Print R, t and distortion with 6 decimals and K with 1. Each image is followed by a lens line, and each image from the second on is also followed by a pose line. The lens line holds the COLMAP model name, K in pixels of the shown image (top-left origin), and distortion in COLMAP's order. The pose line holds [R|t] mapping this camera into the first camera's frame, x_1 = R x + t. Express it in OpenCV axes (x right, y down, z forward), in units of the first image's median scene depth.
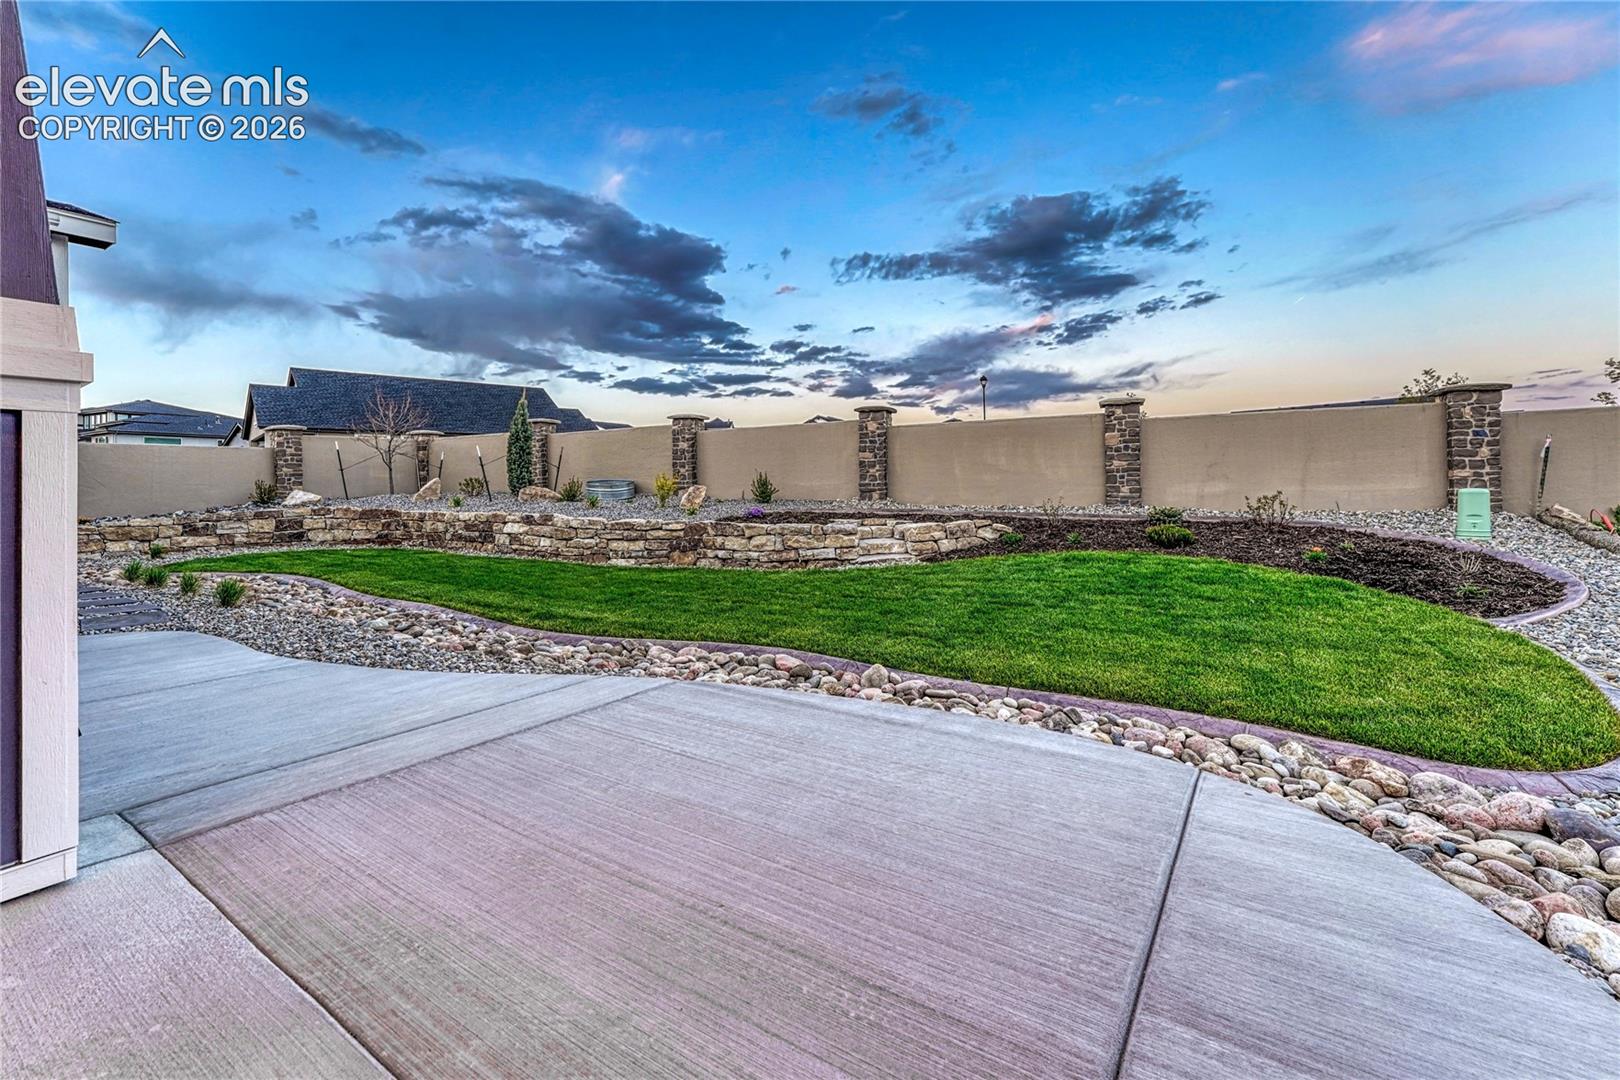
lens RADIAL K [[689.8, 0, 799.2], [0, 689.8, 484.4], [0, 0, 1]] dist [0.000976, 0.001922]
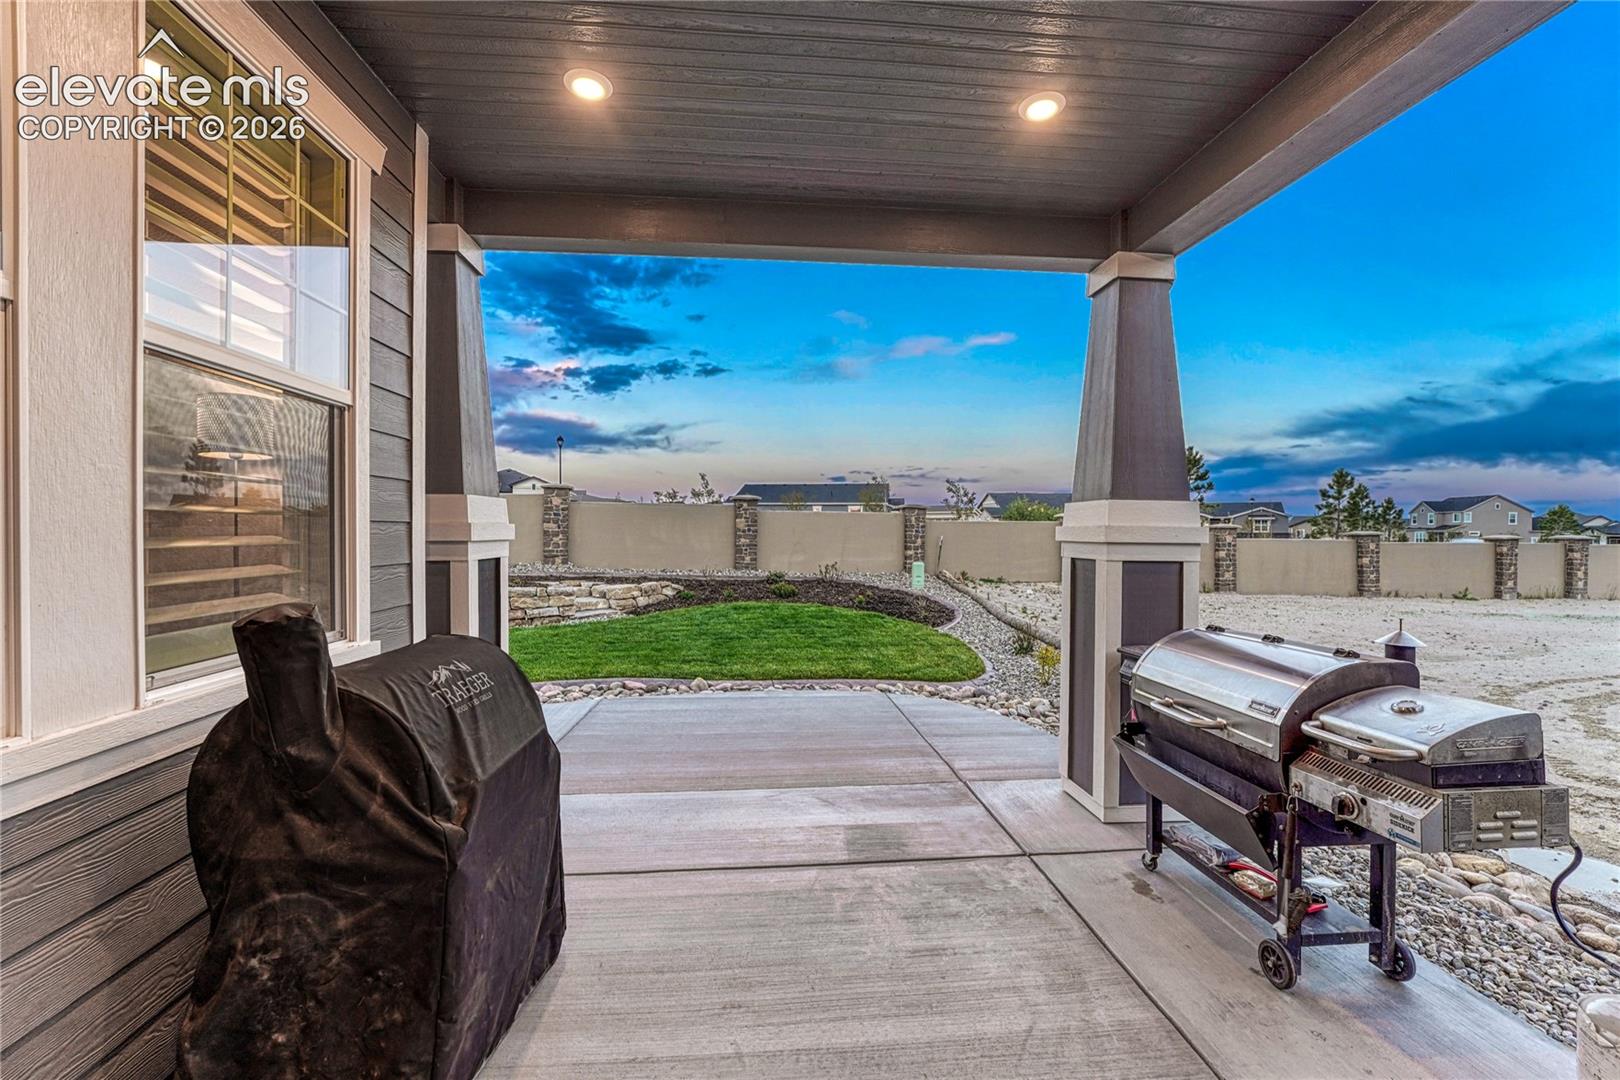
lens RADIAL K [[689.8, 0, 815.7], [0, 689.8, 536.4], [0, 0, 1]] dist [0.000976, 0.001922]
pose [[0.765870, 0.023789, 0.642555, -0.385426], [-0.028596, 0.999587, -0.002924, -0.042164], [-0.642359, -0.016135, 0.766234, -0.229766]]
